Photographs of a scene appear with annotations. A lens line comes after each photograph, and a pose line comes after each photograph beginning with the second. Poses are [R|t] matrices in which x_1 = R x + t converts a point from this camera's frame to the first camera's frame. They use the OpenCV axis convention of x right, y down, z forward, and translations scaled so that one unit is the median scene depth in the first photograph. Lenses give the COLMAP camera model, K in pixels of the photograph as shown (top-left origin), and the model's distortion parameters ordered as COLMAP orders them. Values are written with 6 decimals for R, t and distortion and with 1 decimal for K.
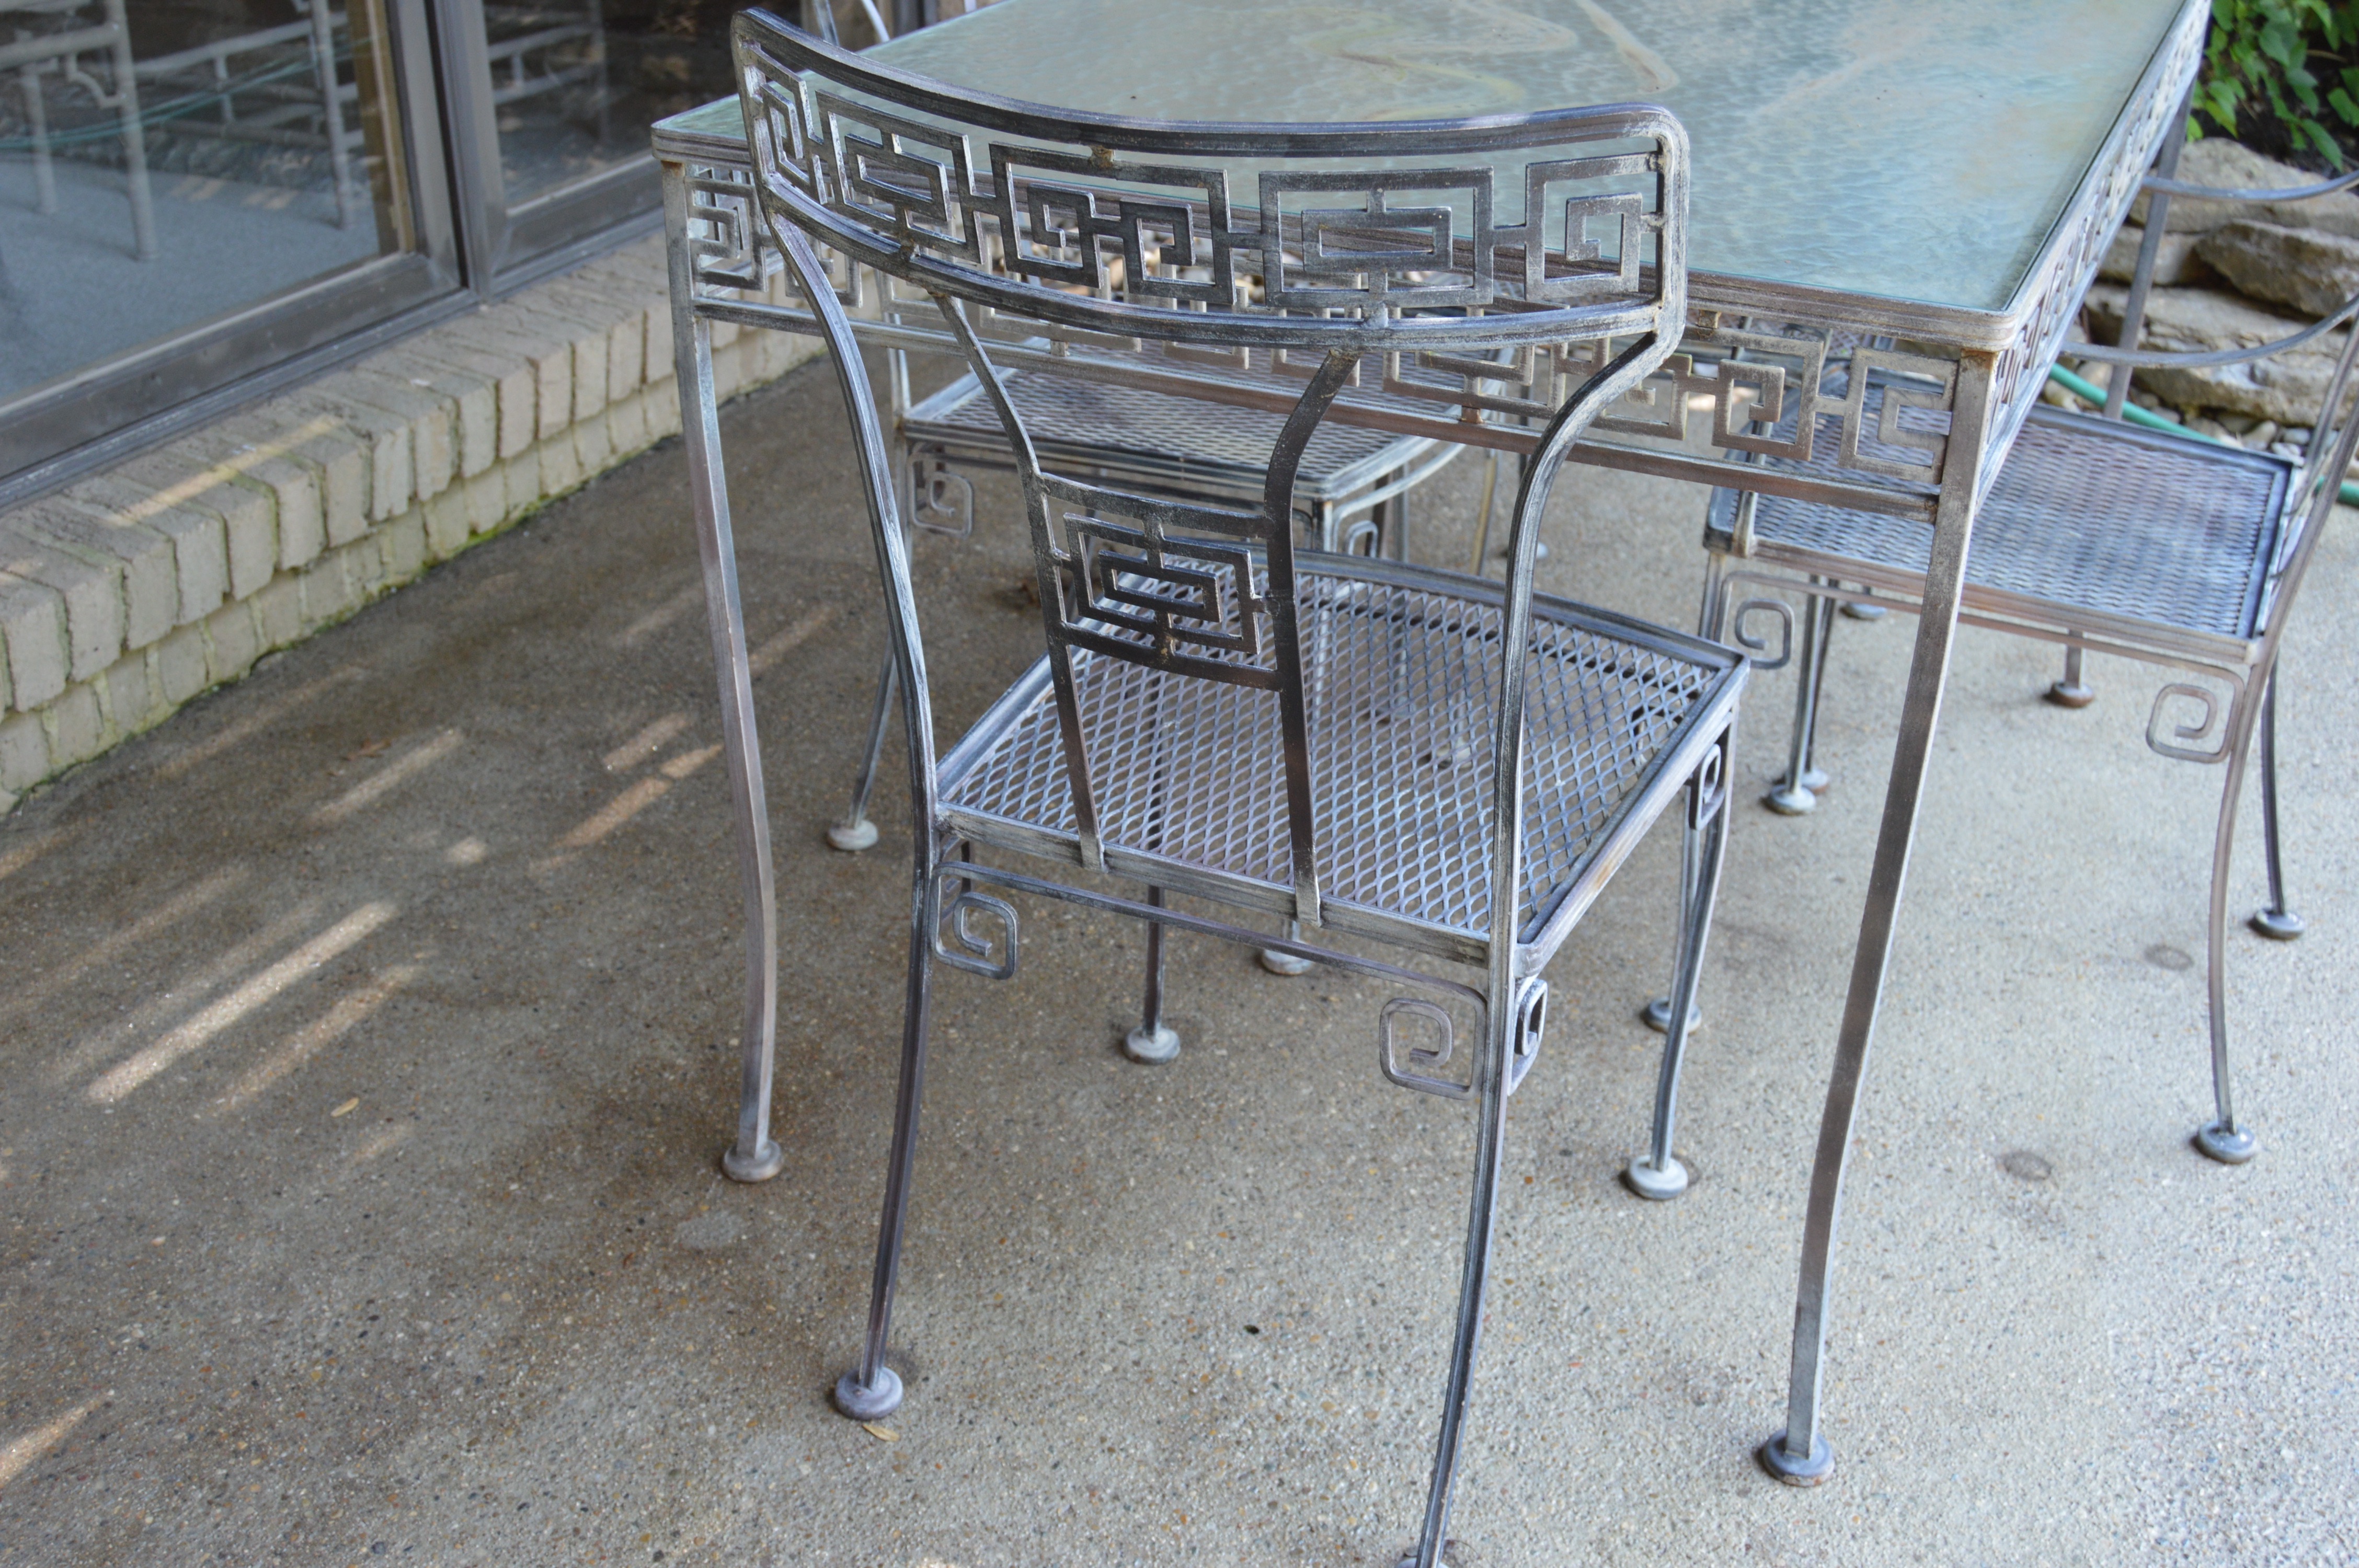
lens RADIAL K [[2567.0, 0, 1184.5], [0, 2567.0, 776.3], [0, 0, 1]] dist [-0.068849, 0.034758]
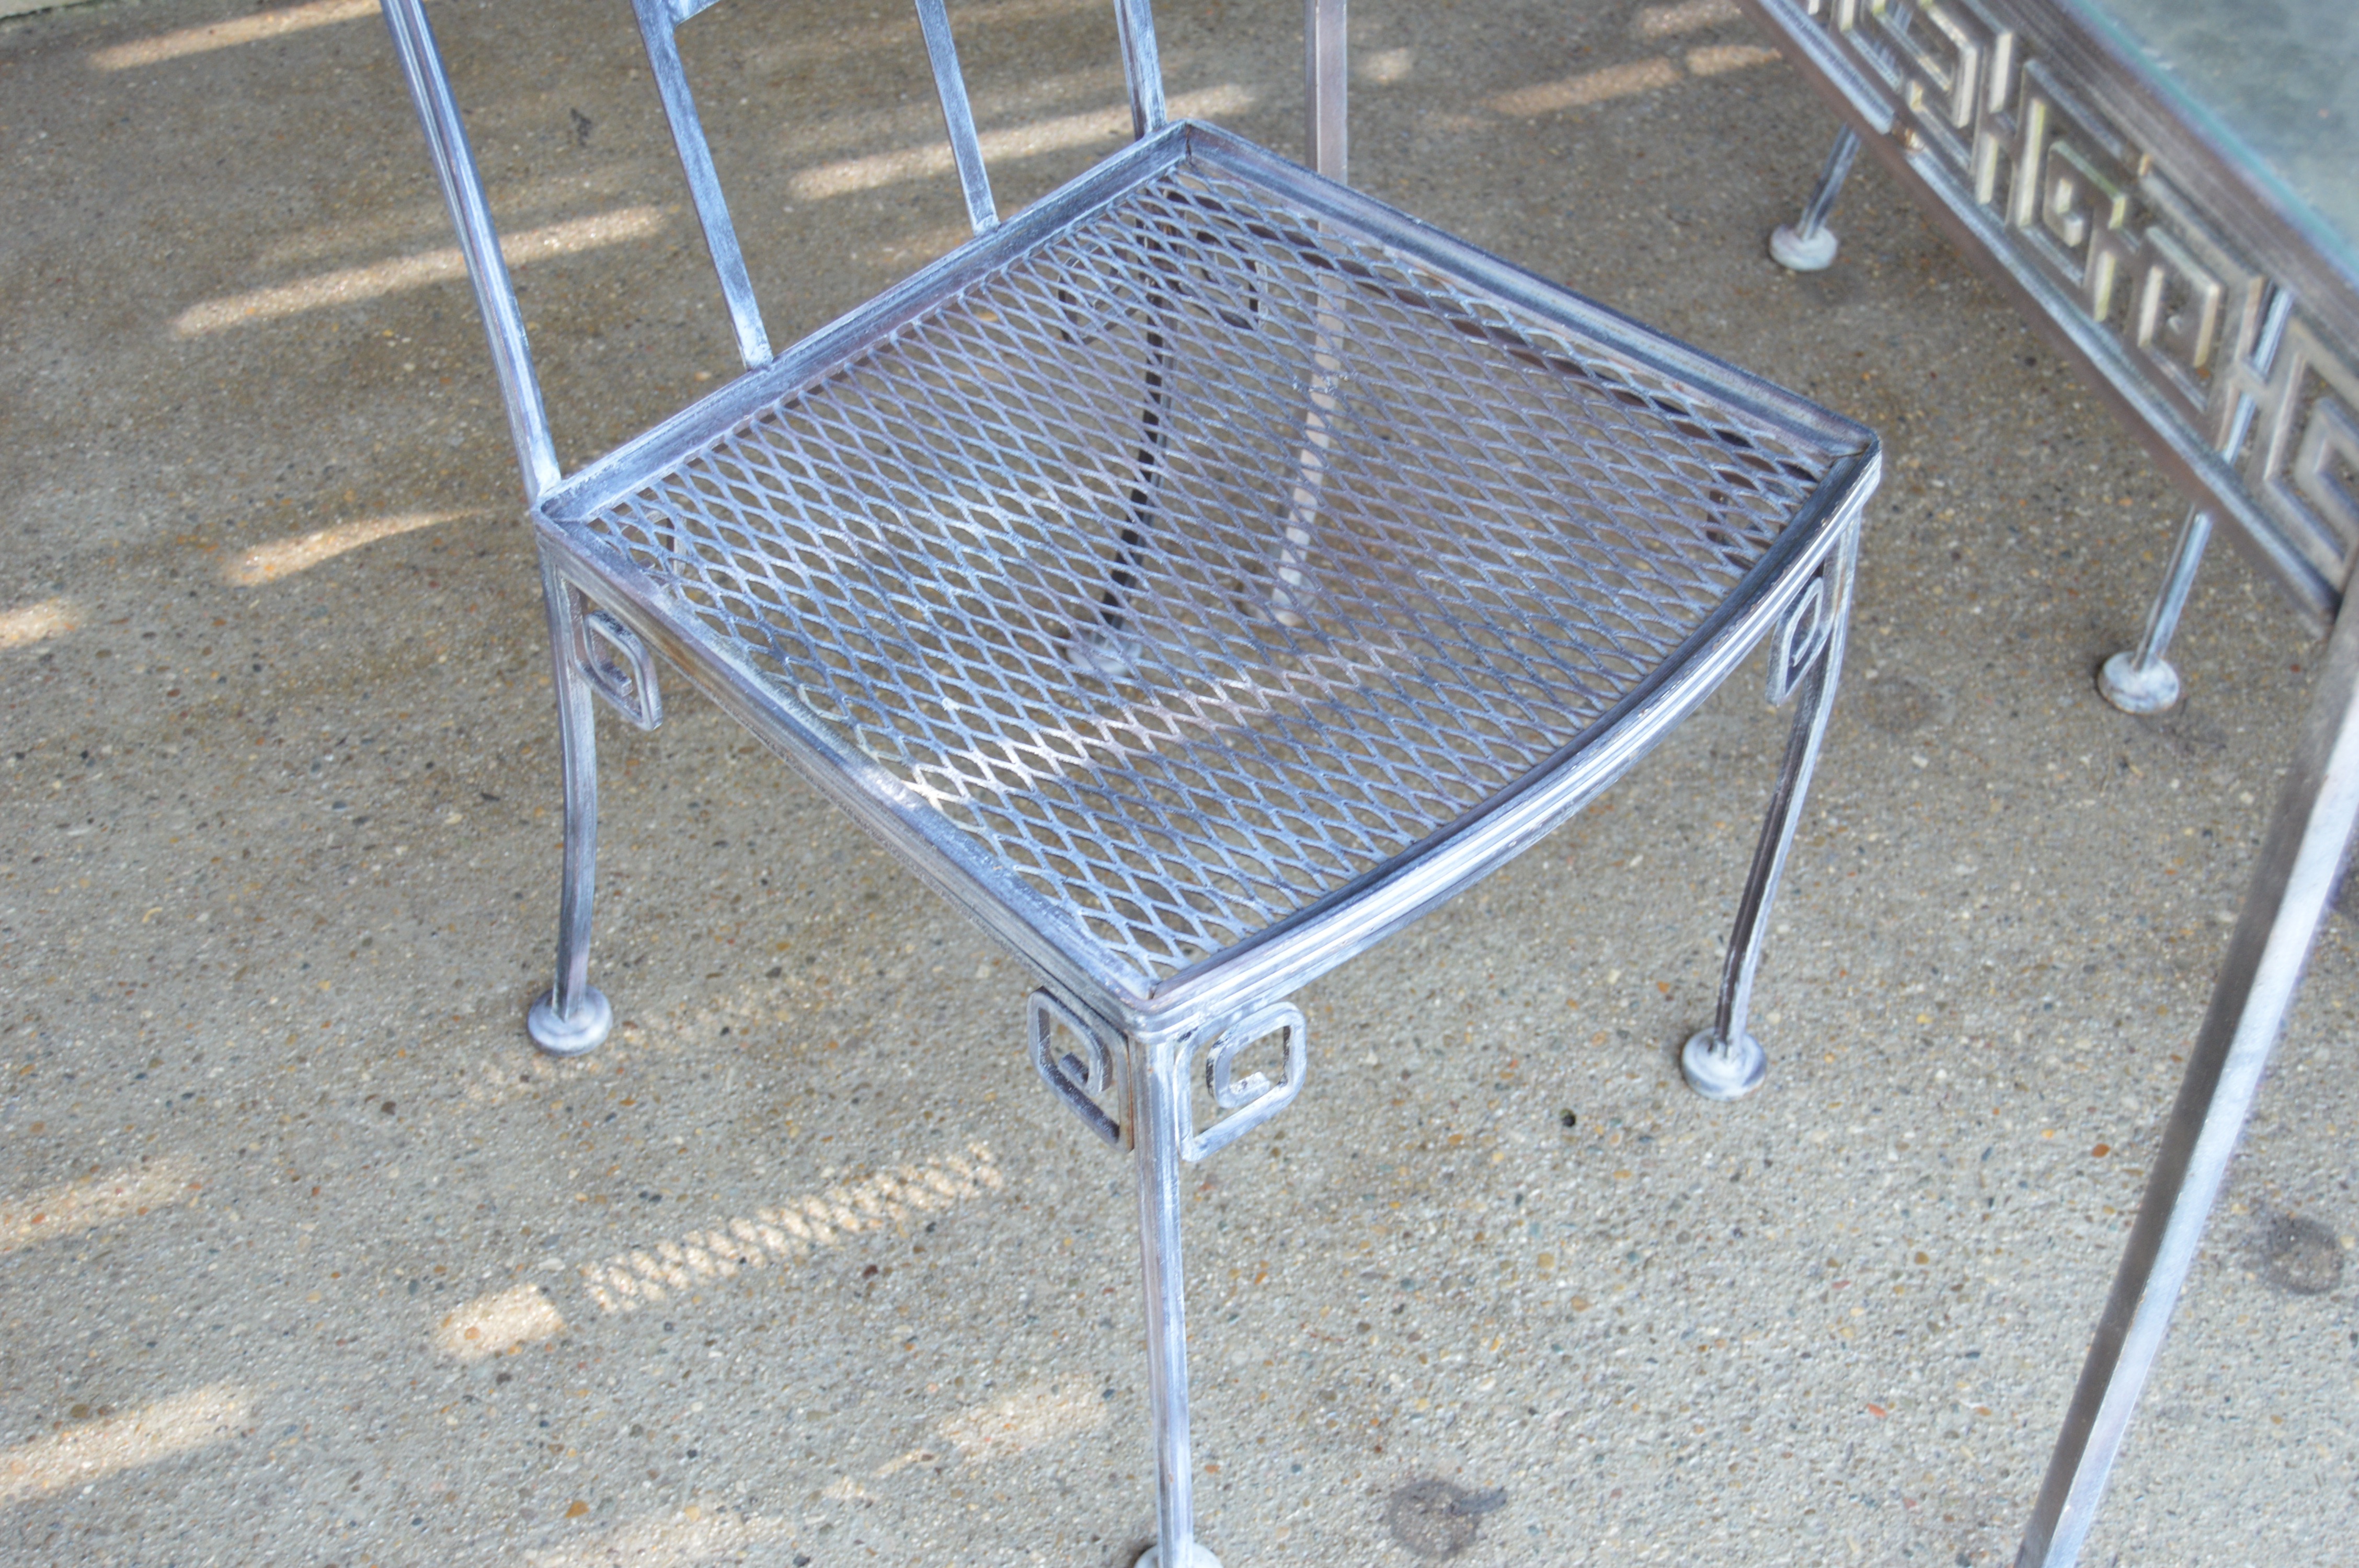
lens RADIAL K [[3182.4, 0, 1194.2], [0, 3182.4, 788.4], [0, 0, 1]] dist [-0.044072, -0.035113]
pose [[0.720597, 0.494711, -0.485799, 0.337467], [-0.316595, 0.858112, 0.404241, -0.199726], [0.616853, -0.137493, 0.774977, 0.215006]]
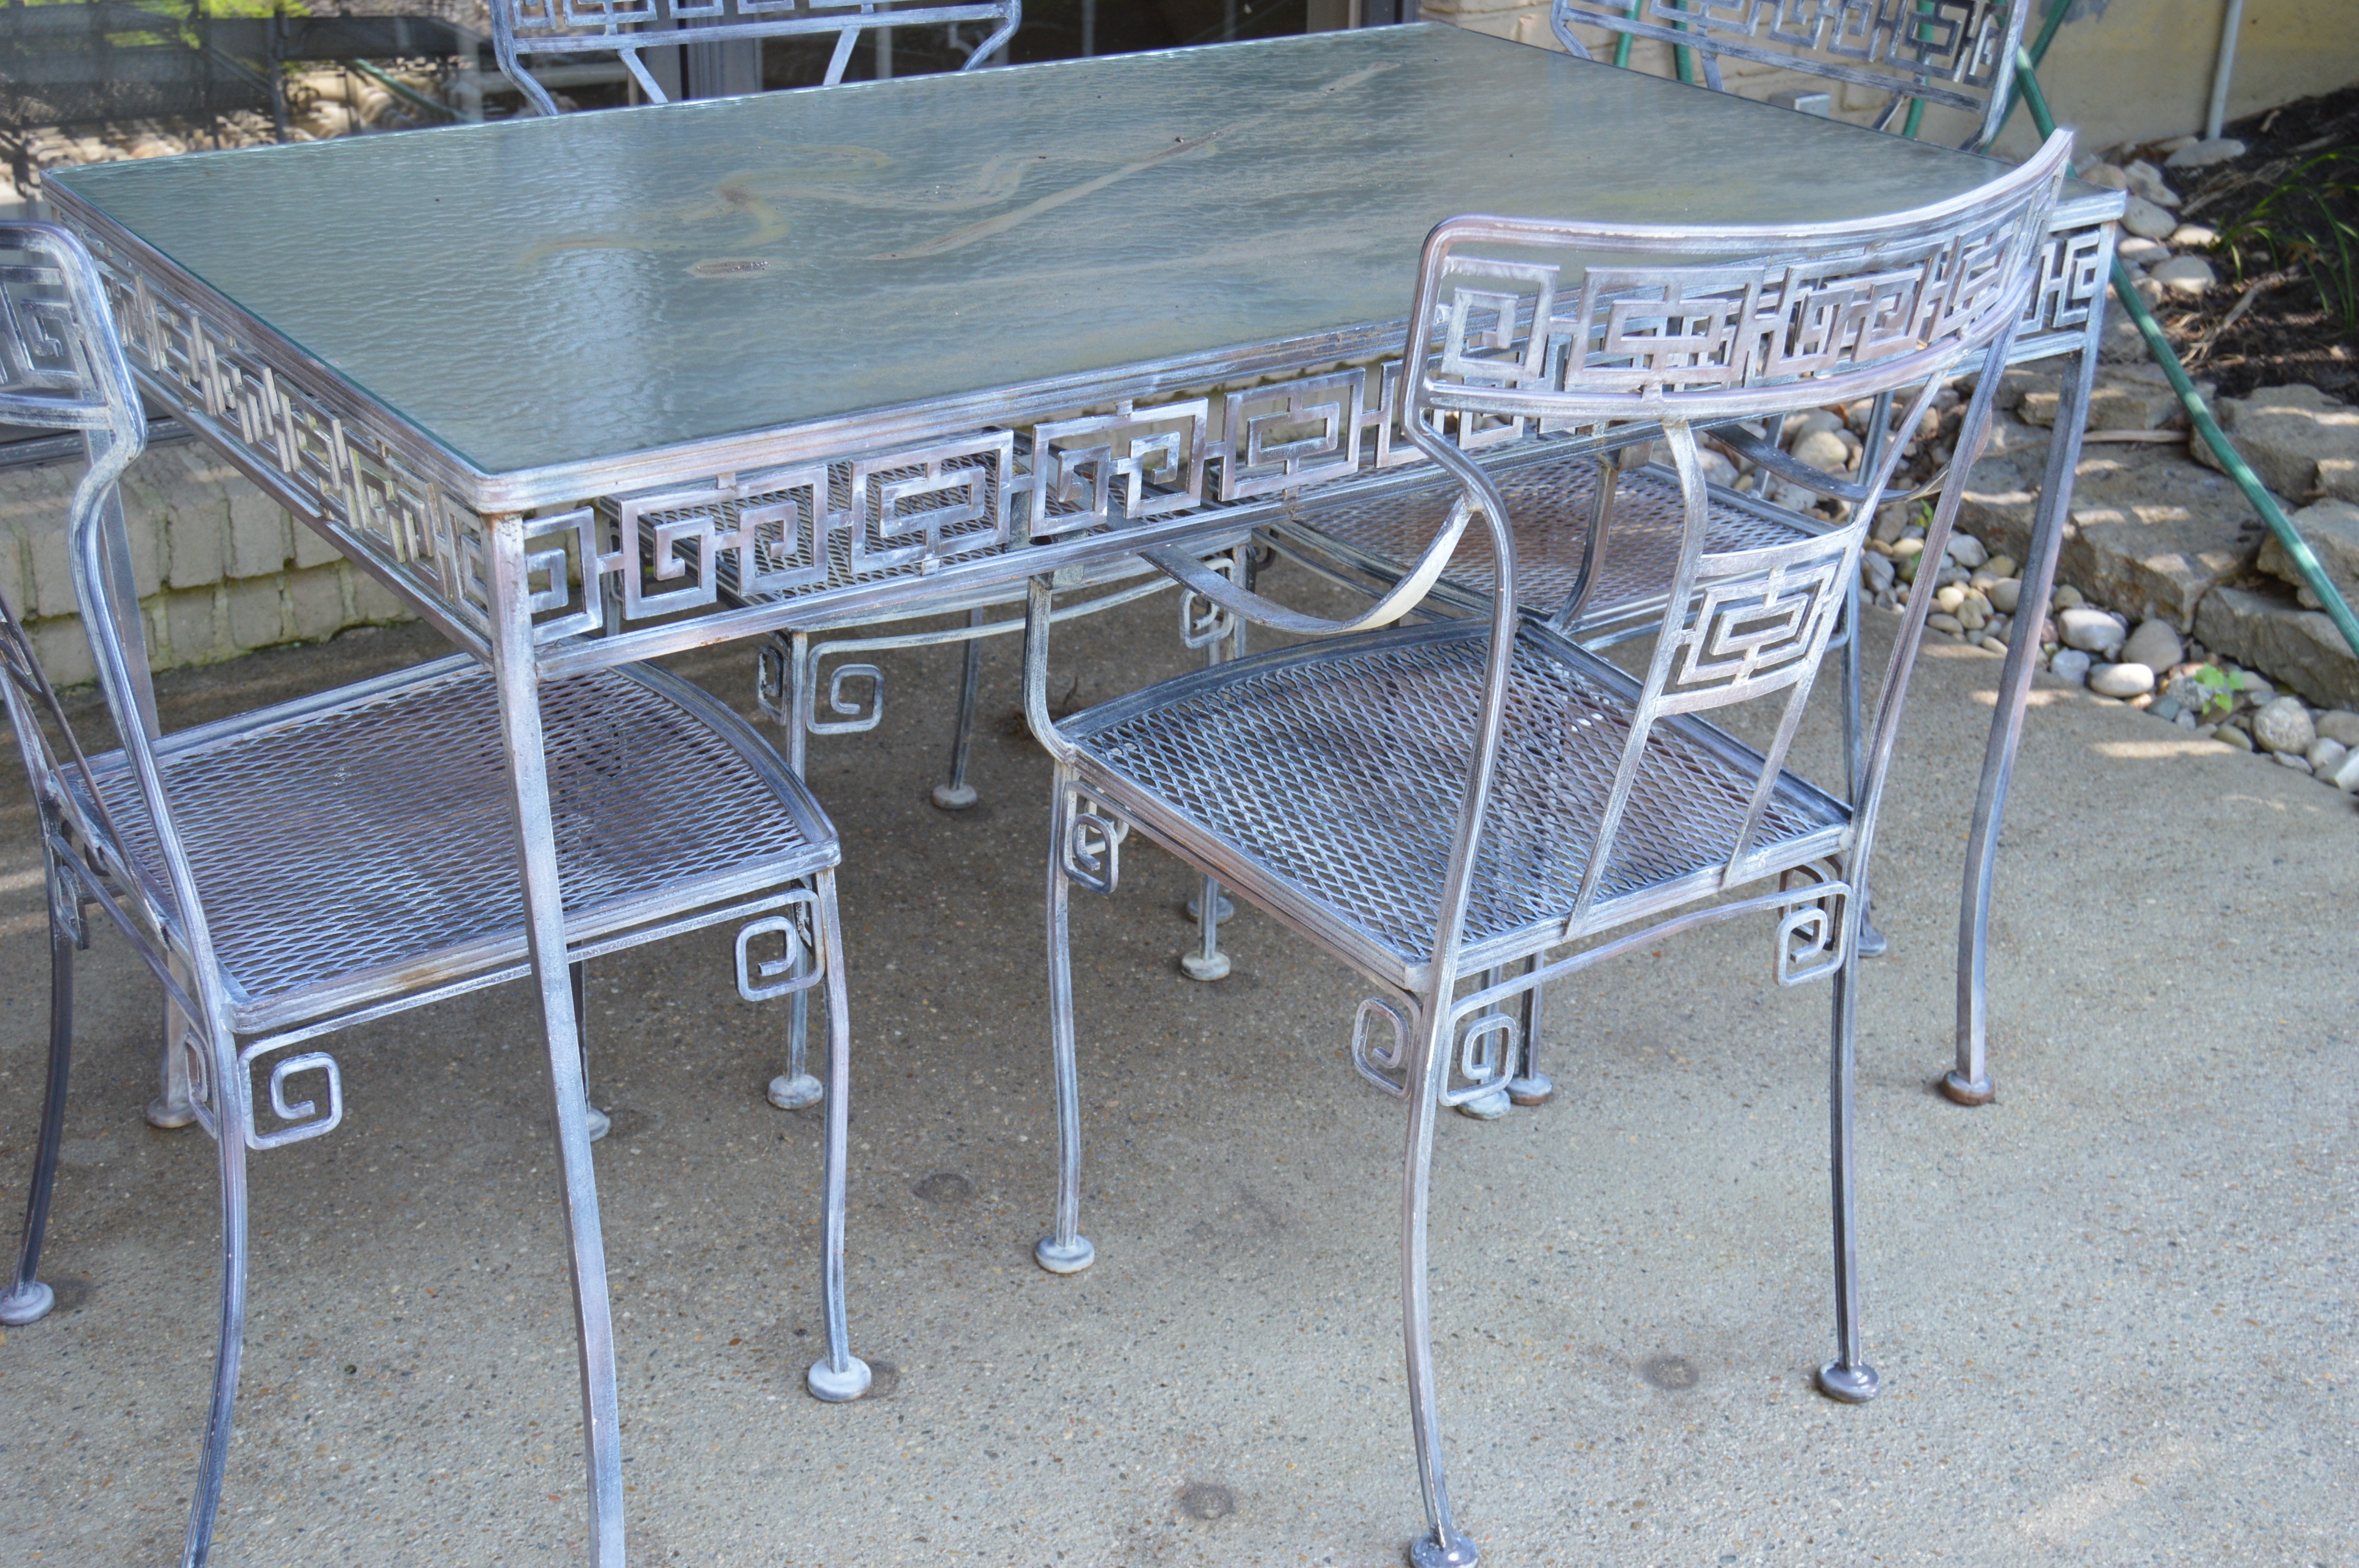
lens RADIAL K [[2934.0, 0, 1185.2], [0, 2934.0, 781.2], [0, 0, 1]] dist [-0.057530, 0.018949]
pose [[0.867417, 0.212606, -0.449873, 0.768394], [-0.243483, 0.969841, -0.011129, -0.081248], [0.433939, 0.119190, 0.893023, 0.059610]]
